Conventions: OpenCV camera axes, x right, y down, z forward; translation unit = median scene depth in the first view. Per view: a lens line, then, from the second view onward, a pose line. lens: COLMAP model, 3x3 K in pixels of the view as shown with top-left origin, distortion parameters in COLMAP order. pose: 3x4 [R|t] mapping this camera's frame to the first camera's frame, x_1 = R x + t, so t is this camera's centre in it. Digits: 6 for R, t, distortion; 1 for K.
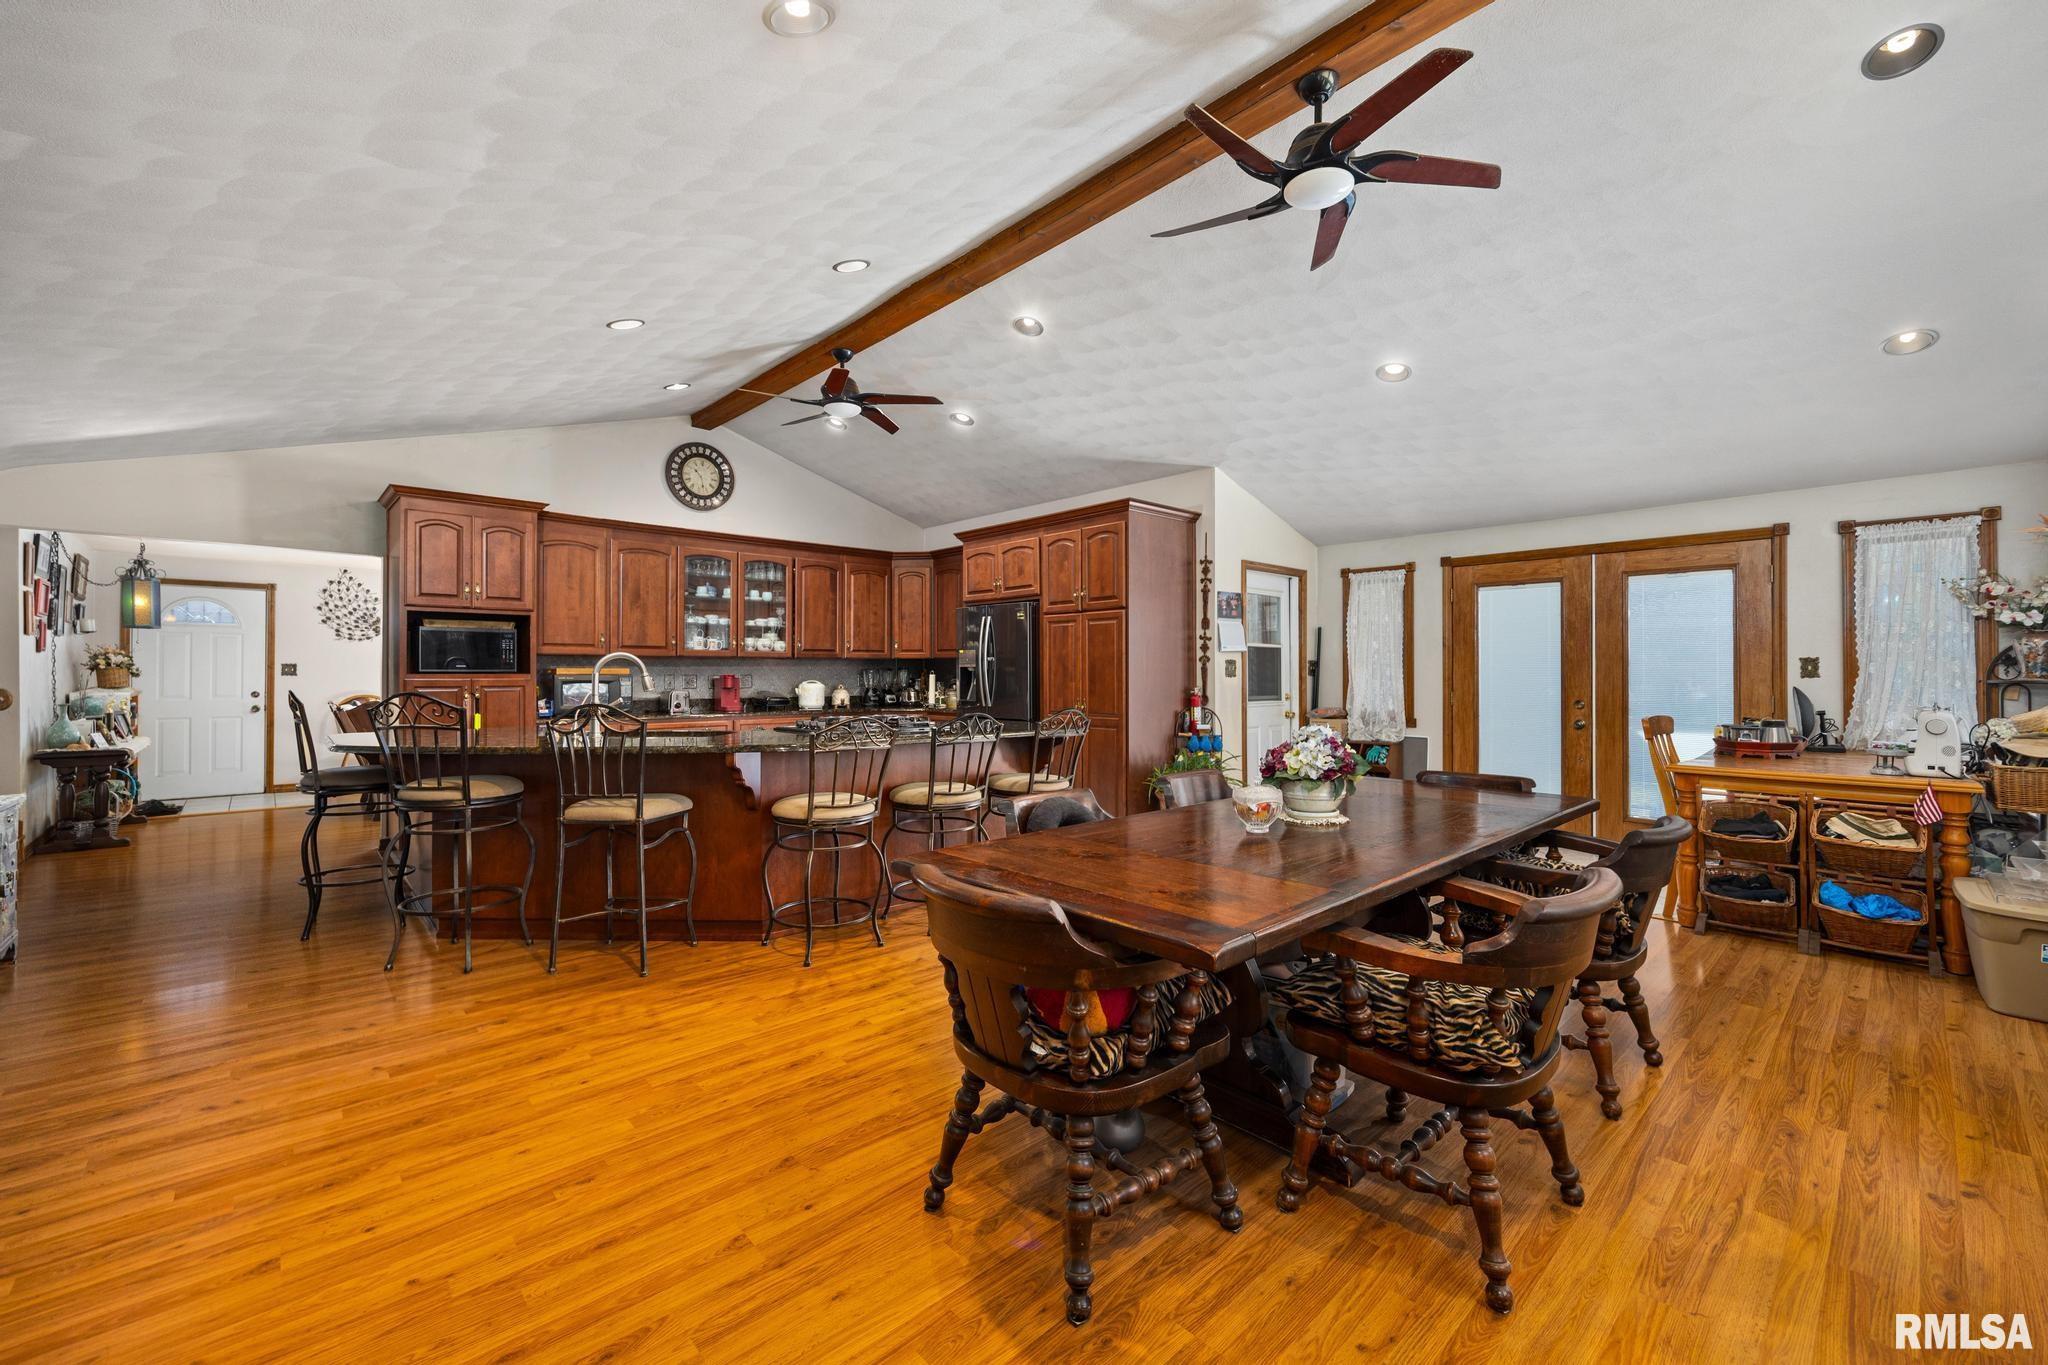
lens RADIAL K [[818.1, 0, 1041.7], [0, 818.1, 667.1], [0, 0, 1]] dist [-0.002009, -0.000983]
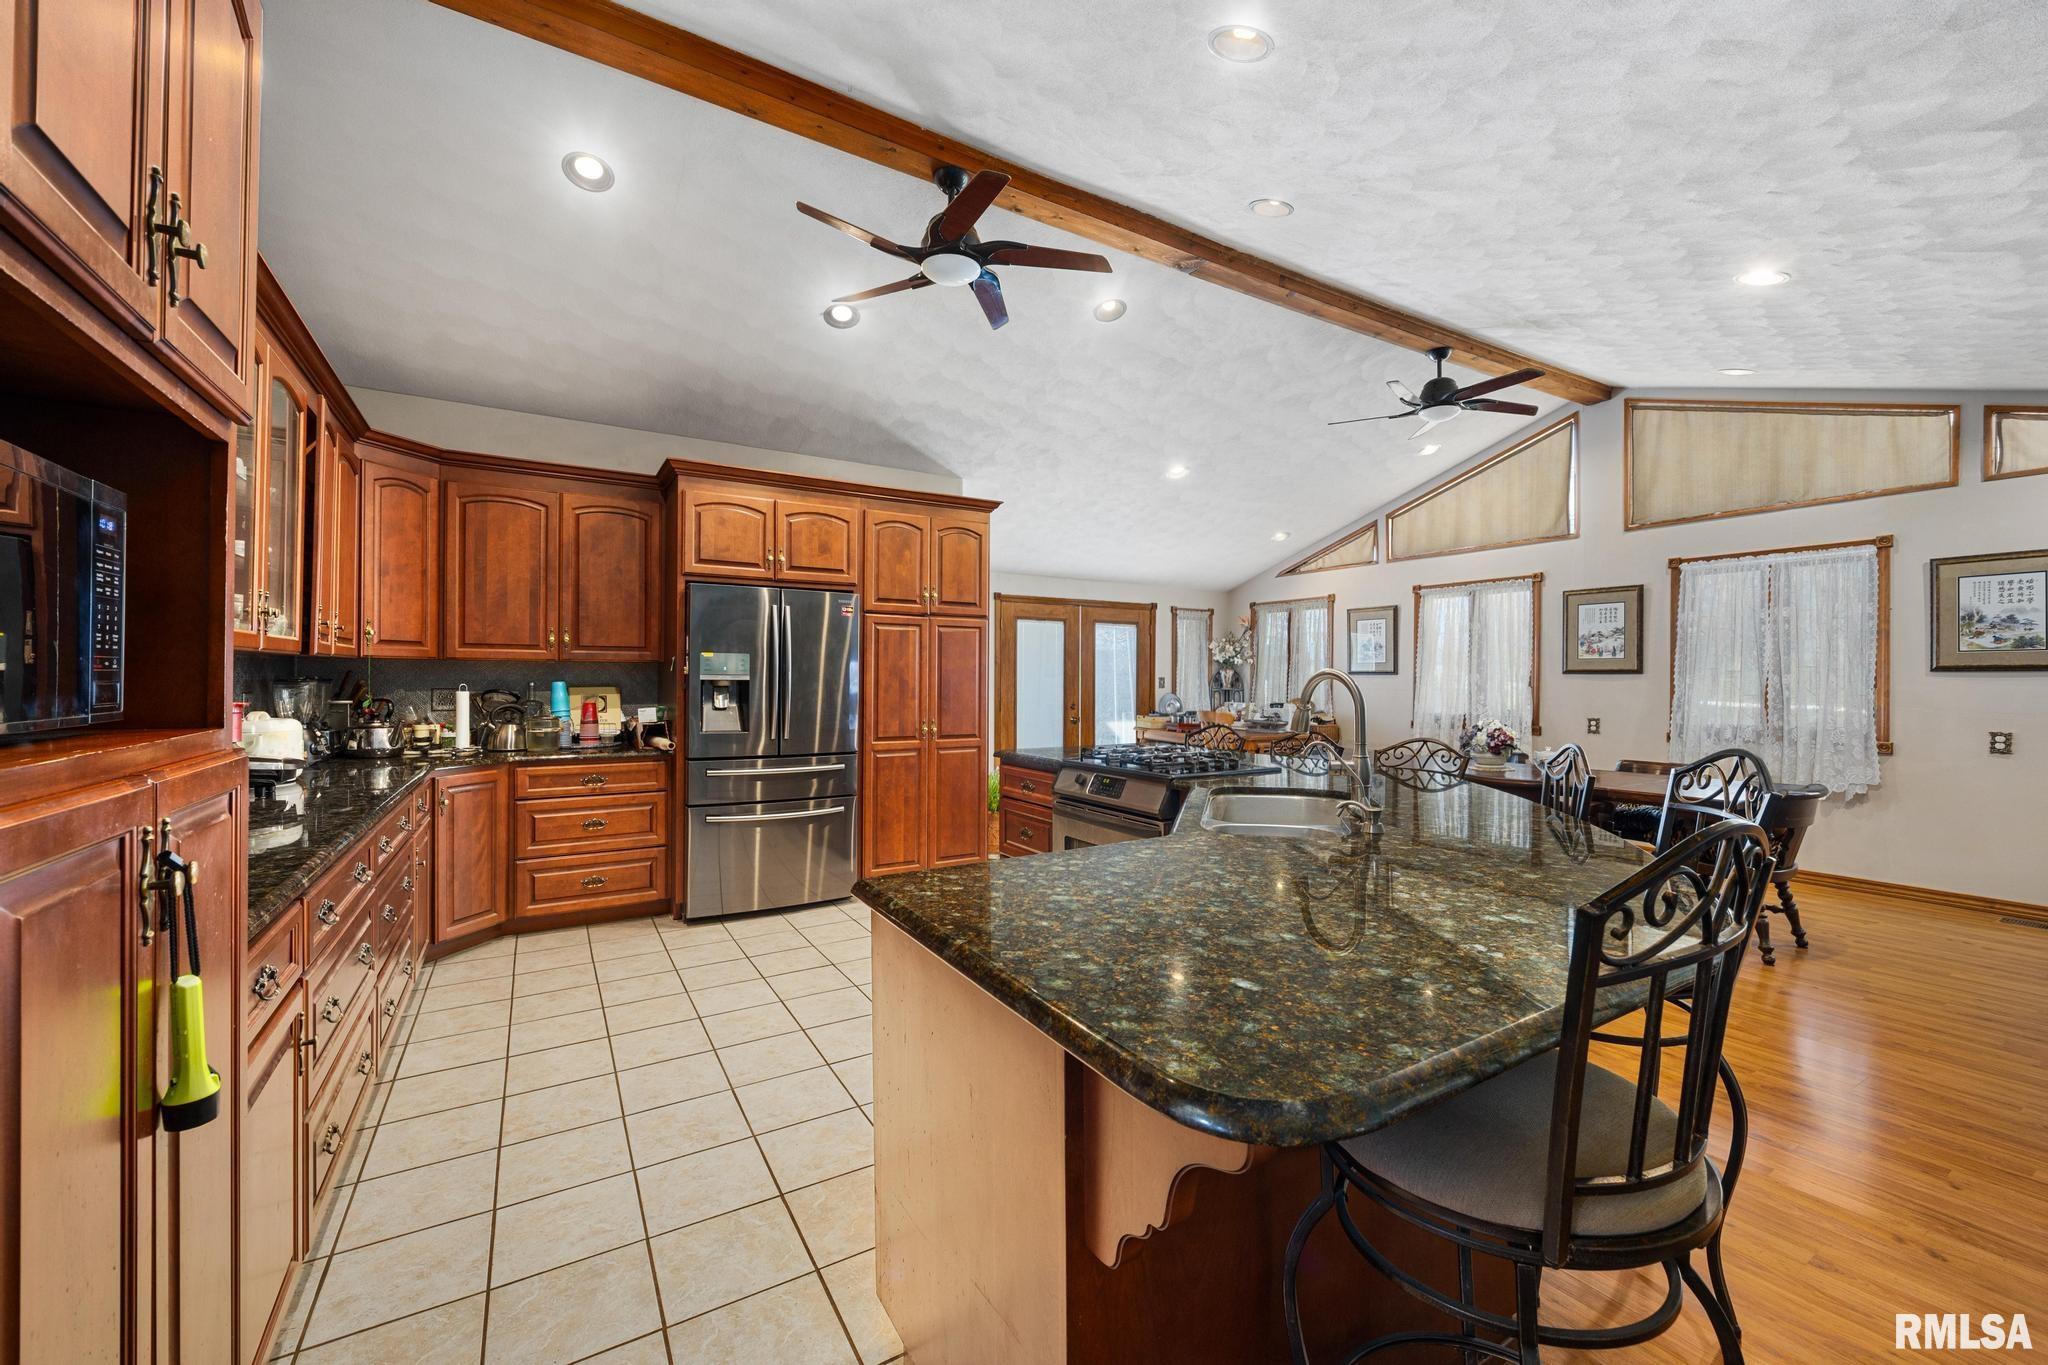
lens RADIAL K [[818.1, 0, 1035.9], [0, 818.1, 676.9], [0, 0, 1]] dist [-0.002009, -0.000983]
pose [[0.203103, 0.004066, 0.979149, -0.743168], [-0.011470, 0.999933, -0.001773, -0.004460], [-0.979090, -0.010871, 0.203136, 0.717208]]
